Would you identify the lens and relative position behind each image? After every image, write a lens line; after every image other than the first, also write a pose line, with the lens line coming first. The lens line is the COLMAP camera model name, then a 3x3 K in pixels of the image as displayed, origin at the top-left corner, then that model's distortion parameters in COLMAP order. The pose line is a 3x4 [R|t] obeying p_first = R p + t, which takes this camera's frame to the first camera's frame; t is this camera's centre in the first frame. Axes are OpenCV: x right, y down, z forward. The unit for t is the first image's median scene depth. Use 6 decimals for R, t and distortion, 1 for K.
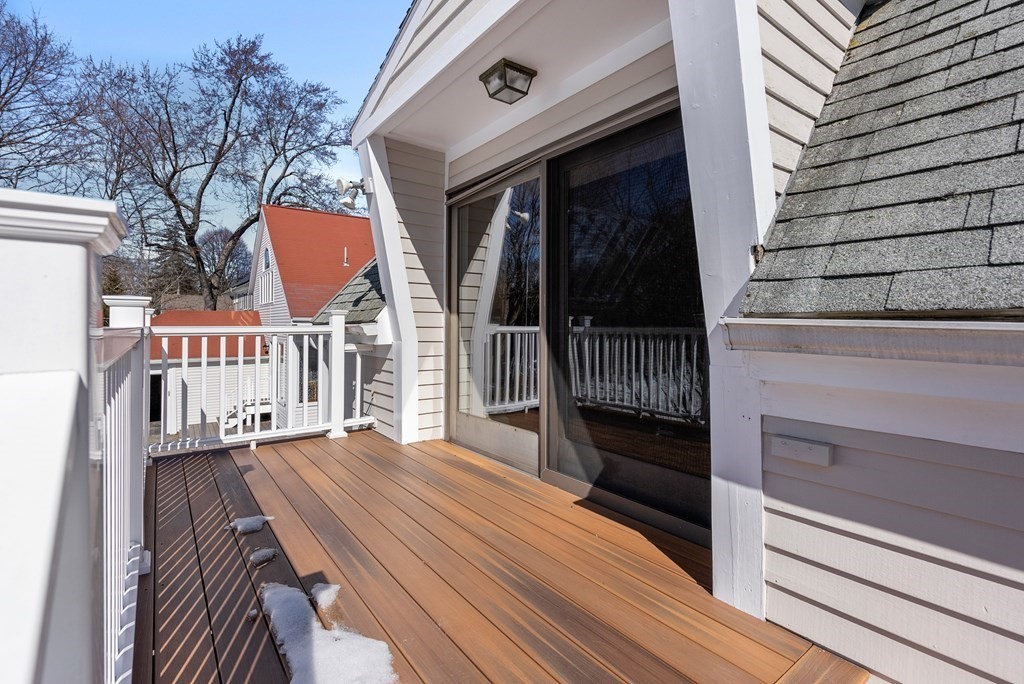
lens RADIAL K [[473.8, 0, 504.2], [0, 473.8, 312.5], [0, 0, 1]] dist [-0.002906, -0.000282]
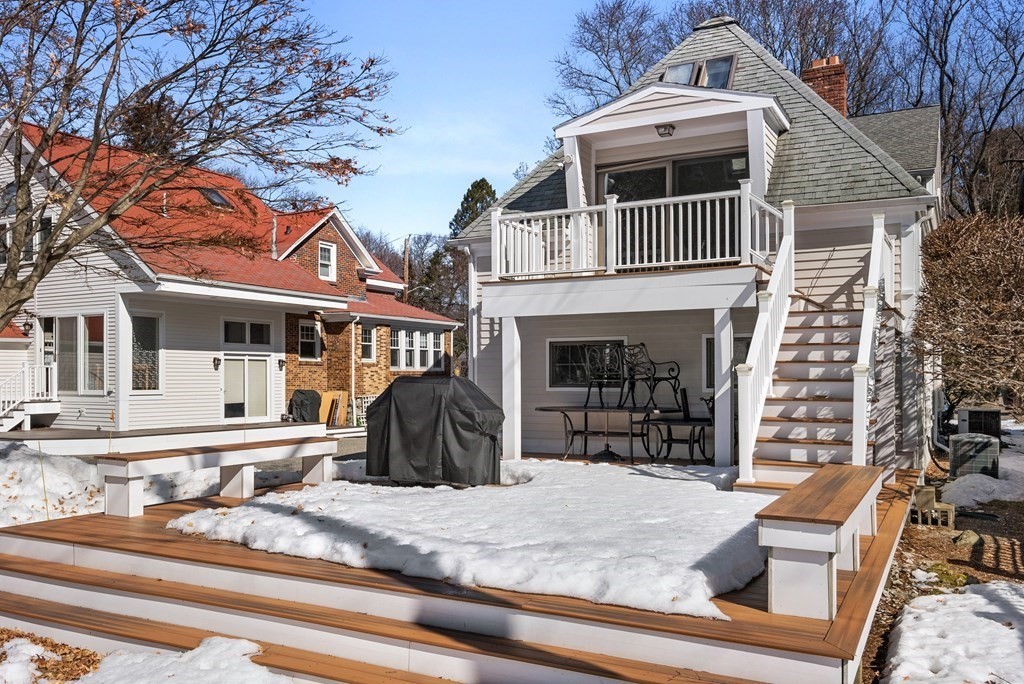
lens RADIAL K [[831.6, 0, 512.6], [0, 831.6, 347.4], [0, 0, 1]] dist [0.006047, 0.000903]
pose [[0.902514, 0.012969, 0.430466, -4.844072], [-0.006377, 0.999839, -0.016752, 1.401932], [-0.430614, 0.012374, 0.902451, -4.899563]]
